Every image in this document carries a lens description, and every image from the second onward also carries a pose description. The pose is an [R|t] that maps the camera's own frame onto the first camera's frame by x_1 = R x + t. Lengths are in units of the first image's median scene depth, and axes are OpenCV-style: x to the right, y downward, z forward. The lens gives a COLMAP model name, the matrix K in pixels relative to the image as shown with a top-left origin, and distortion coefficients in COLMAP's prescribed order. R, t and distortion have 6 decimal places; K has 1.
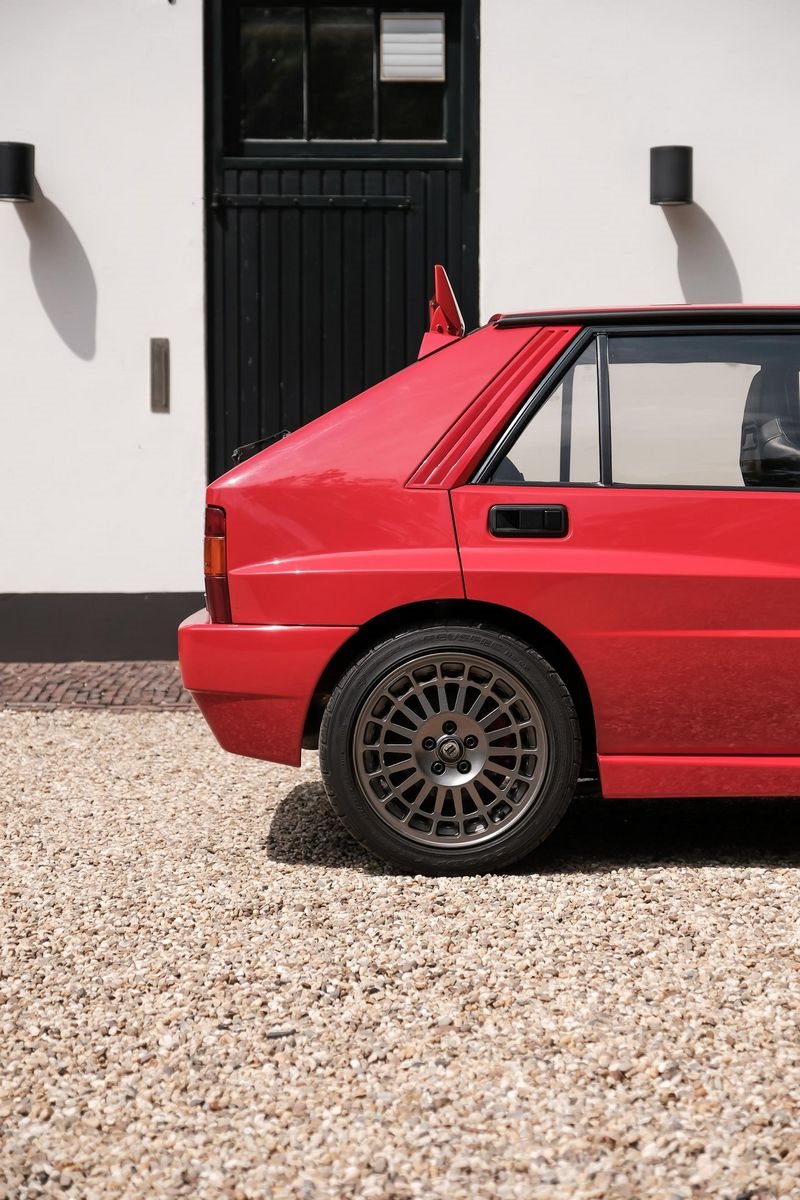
lens RADIAL K [[2310.0, 0, 400.0], [0, 2310.0, 600.0], [0, 0, 1]] dist [0.035315, 0.508137]
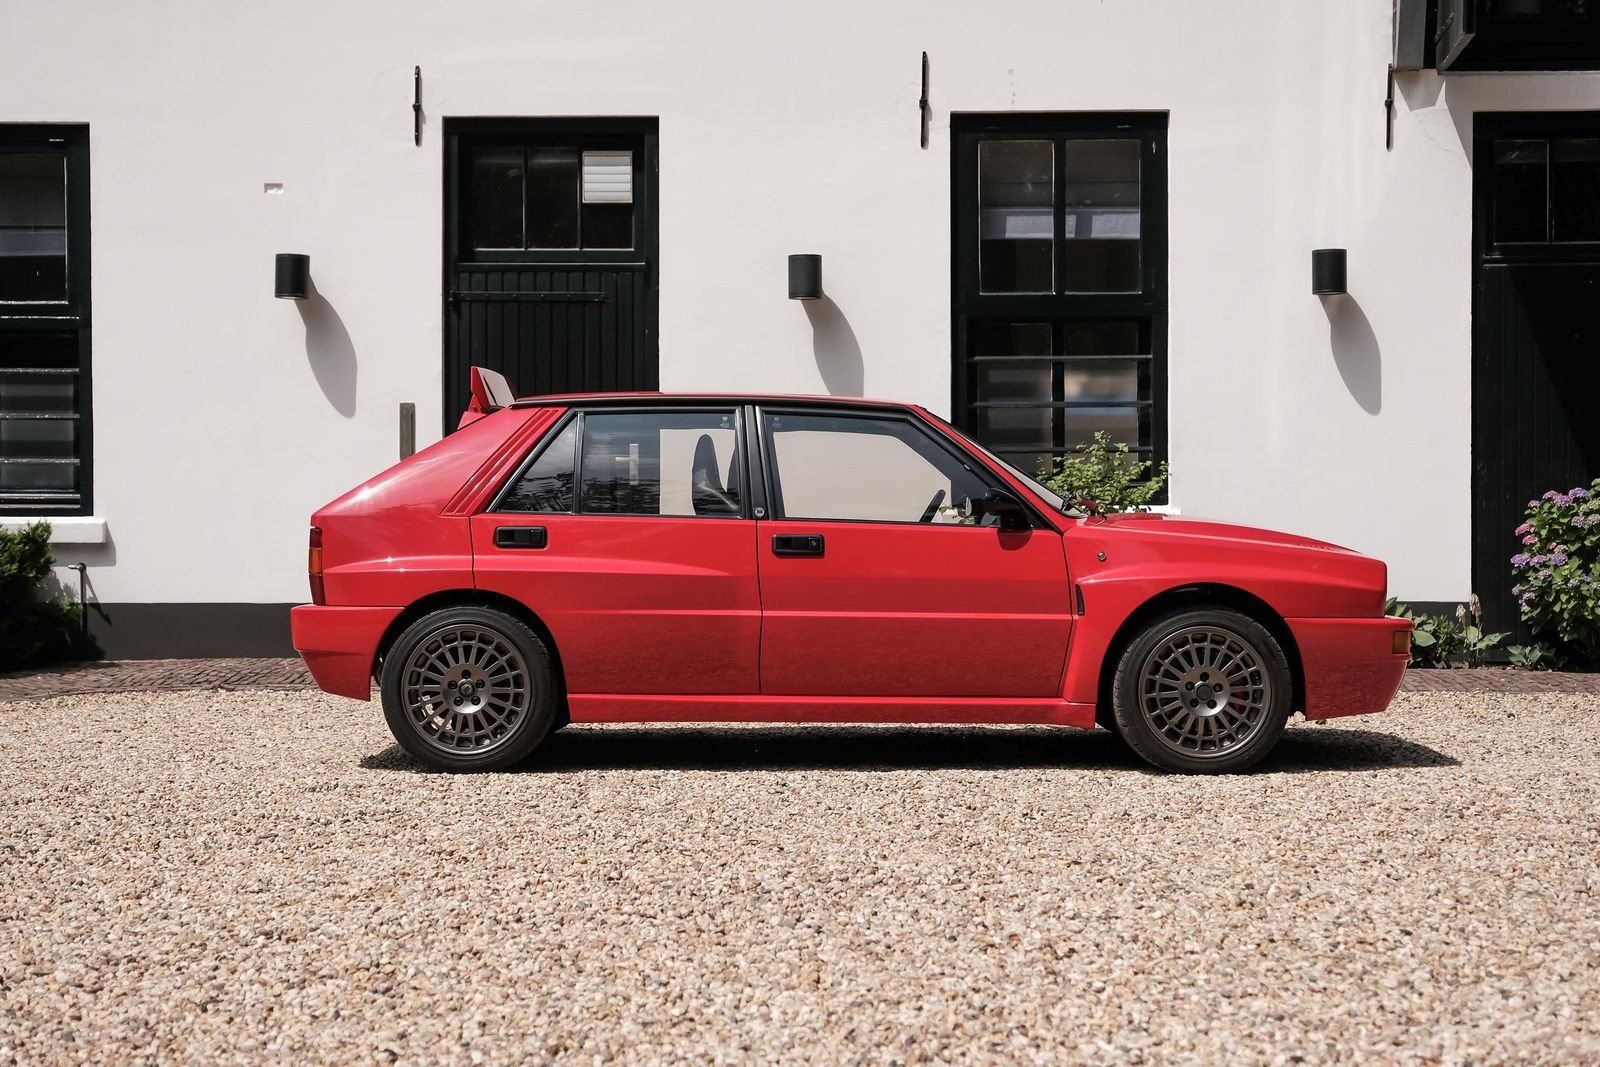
lens RADIAL K [[2328.4, 0, 800.0], [0, 2328.4, 533.5], [0, 0, 1]] dist [0.026535, 0.046196]
pose [[0.999485, 0.000837, -0.032070, 0.282662], [-0.002342, 0.998895, -0.046939, 0.033837], [0.031996, 0.046990, 0.998383, -0.502271]]
